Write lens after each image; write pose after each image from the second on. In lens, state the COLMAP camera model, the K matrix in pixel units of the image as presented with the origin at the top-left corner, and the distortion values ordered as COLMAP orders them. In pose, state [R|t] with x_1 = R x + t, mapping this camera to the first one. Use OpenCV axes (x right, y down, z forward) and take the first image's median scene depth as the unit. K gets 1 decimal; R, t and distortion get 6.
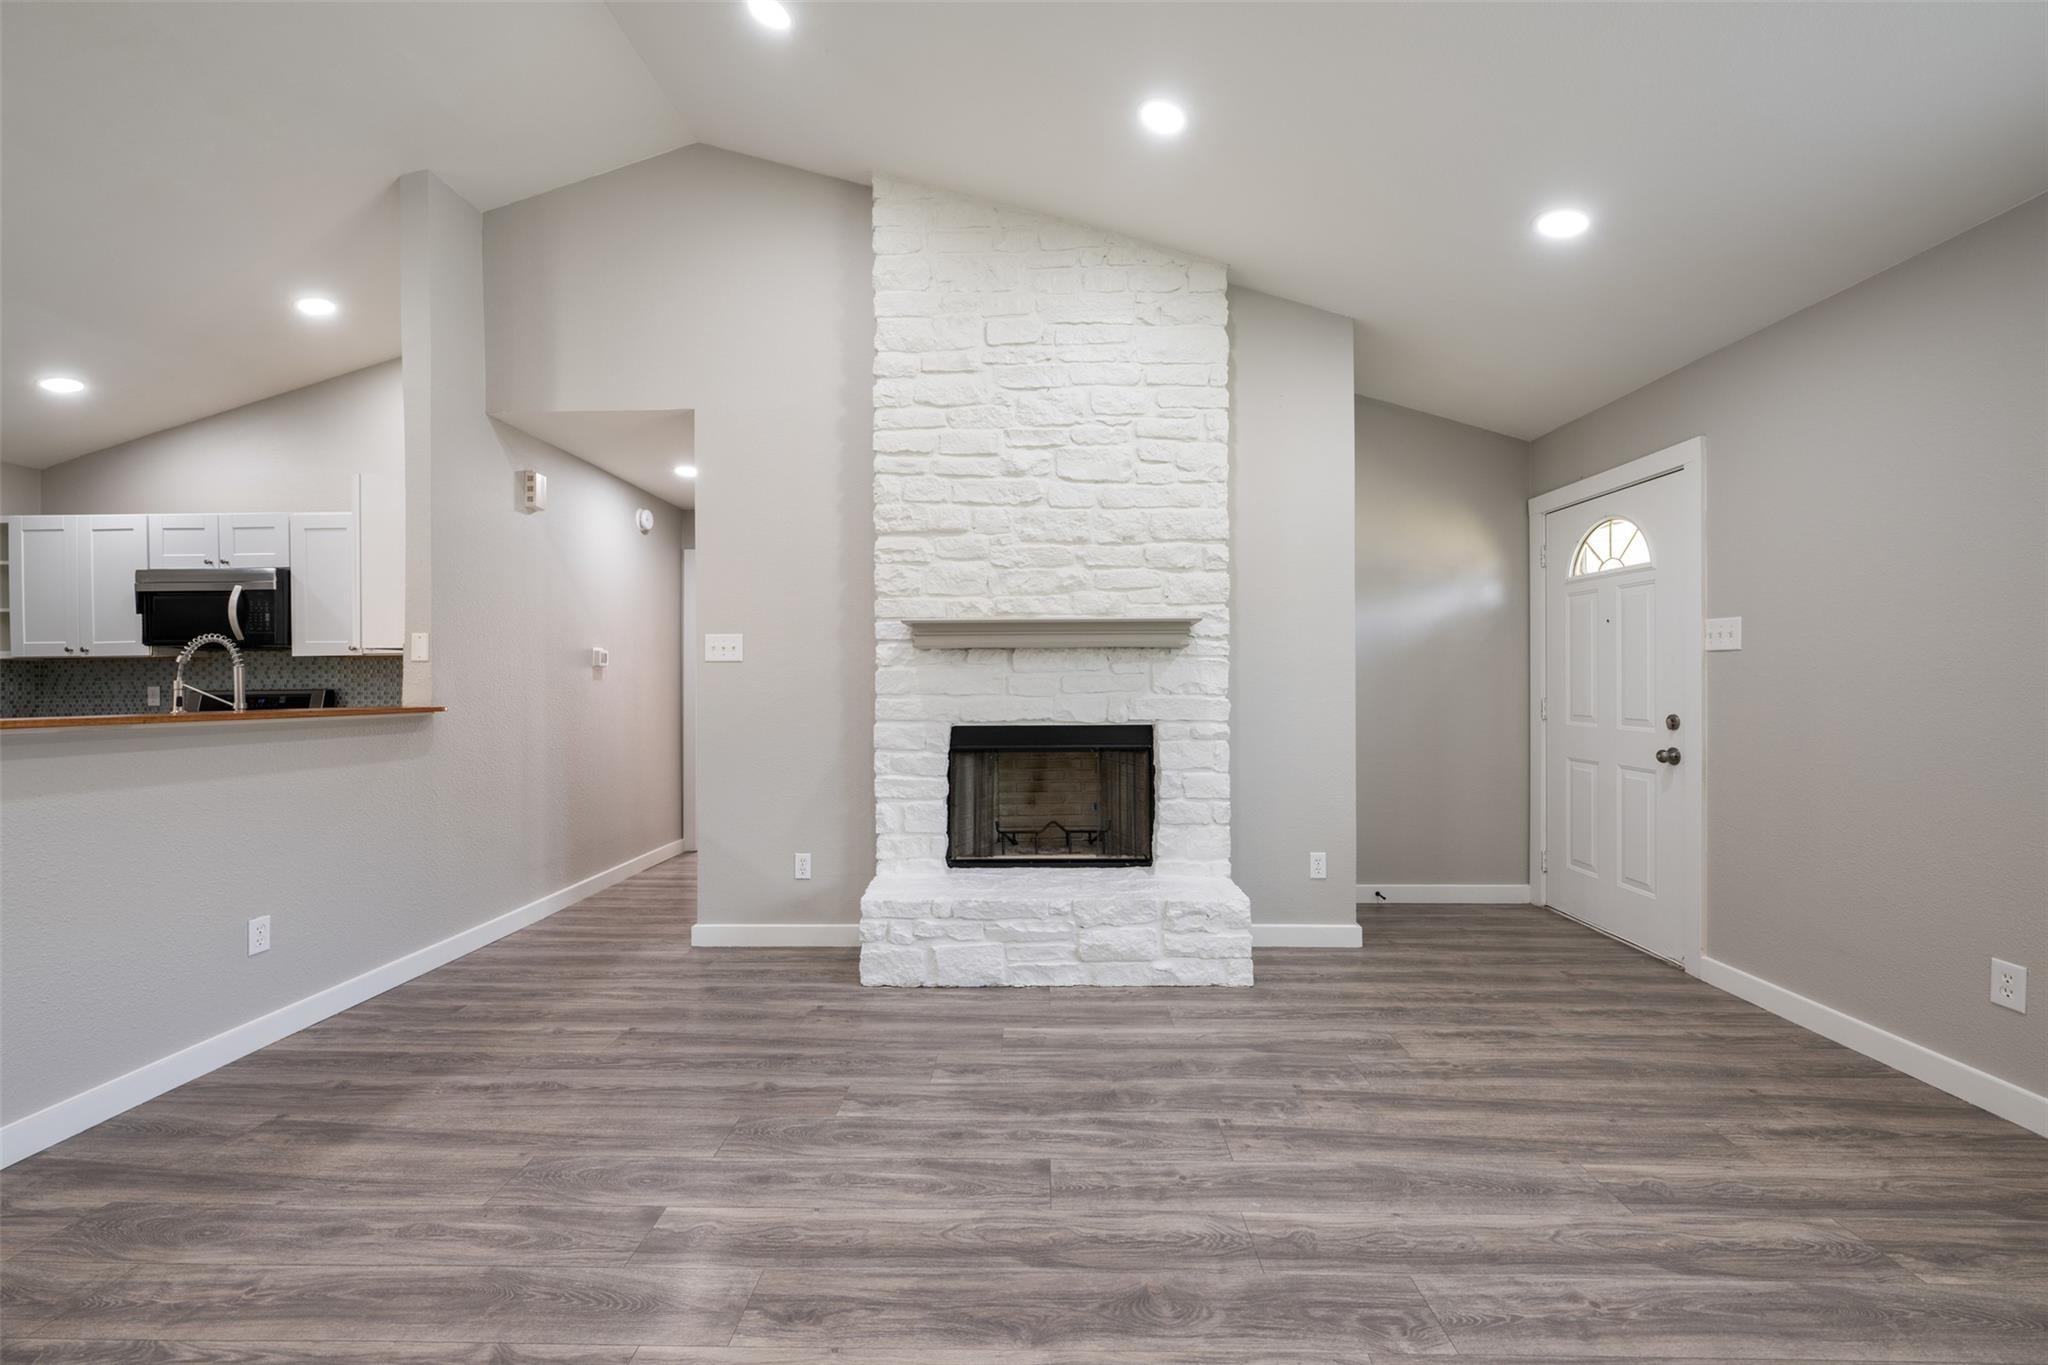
lens RADIAL K [[808.1, 0, 1020.0], [0, 808.1, 683.6], [0, 0, 1]] dist [-0.001378, 0.000647]
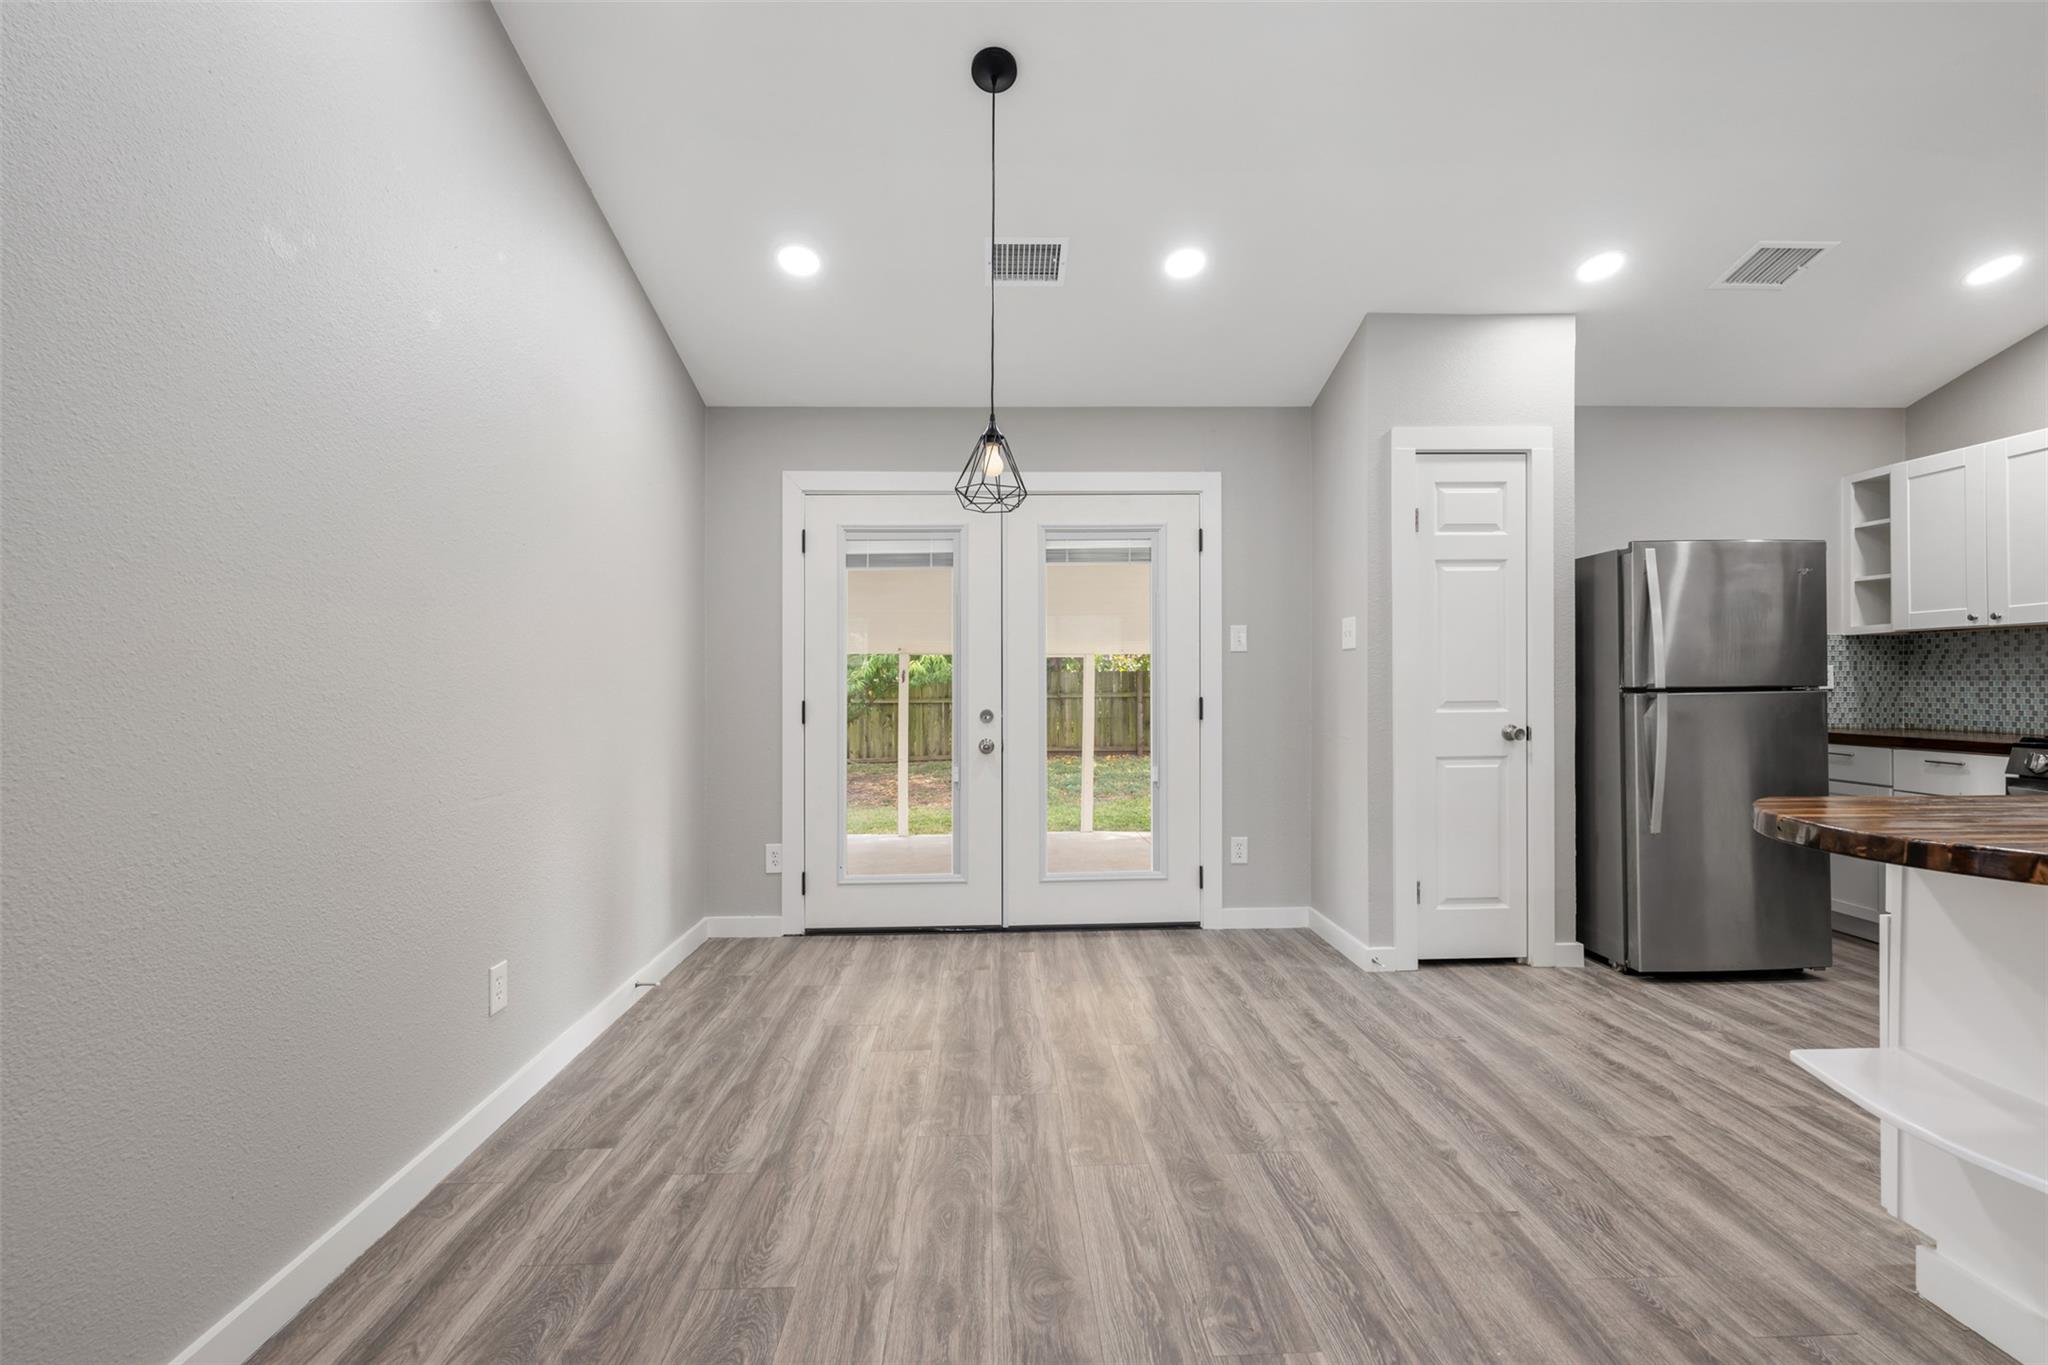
lens RADIAL K [[871.3, 0, 1018.1], [0, 871.3, 684.2], [0, 0, 1]] dist [-0.001934, -0.000113]
pose [[0.059015, 0.010638, -0.998200, -0.477848], [0.004792, 0.999929, 0.010940, 0.010721], [0.998246, -0.005429, 0.058959, 0.033368]]
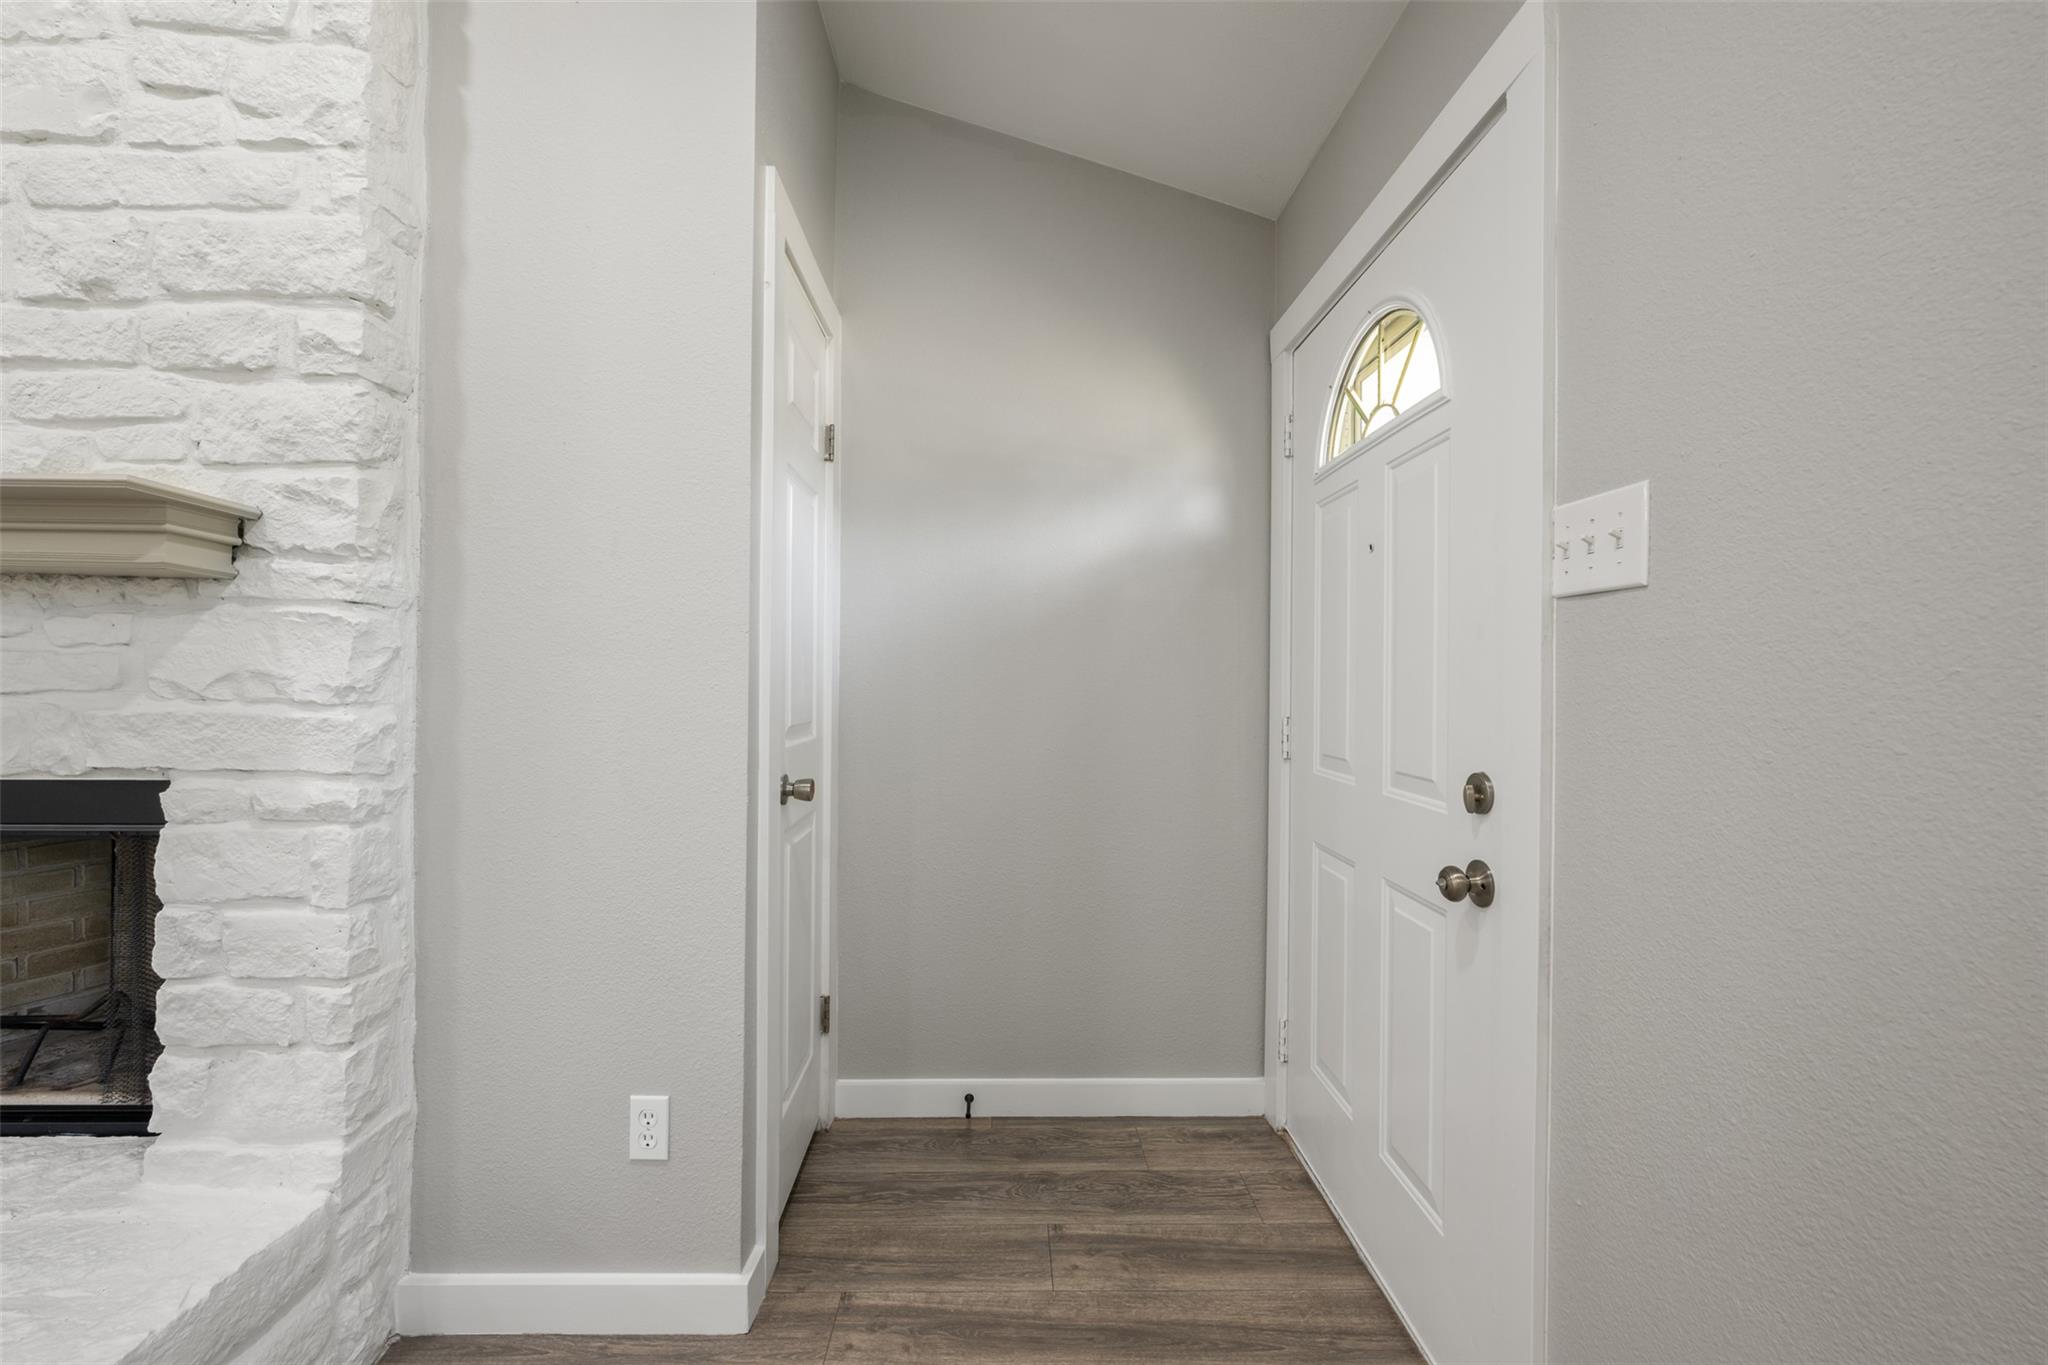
lens RADIAL K [[808.1, 0, 1020.7], [0, 808.1, 675.7], [0, 0, 1]] dist [-0.001378, 0.000647]
pose [[0.998992, 0.013977, 0.042651, 0.553111], [-0.013590, 0.999864, -0.009353, -0.000277], [-0.042776, 0.008764, 0.999046, 0.605222]]
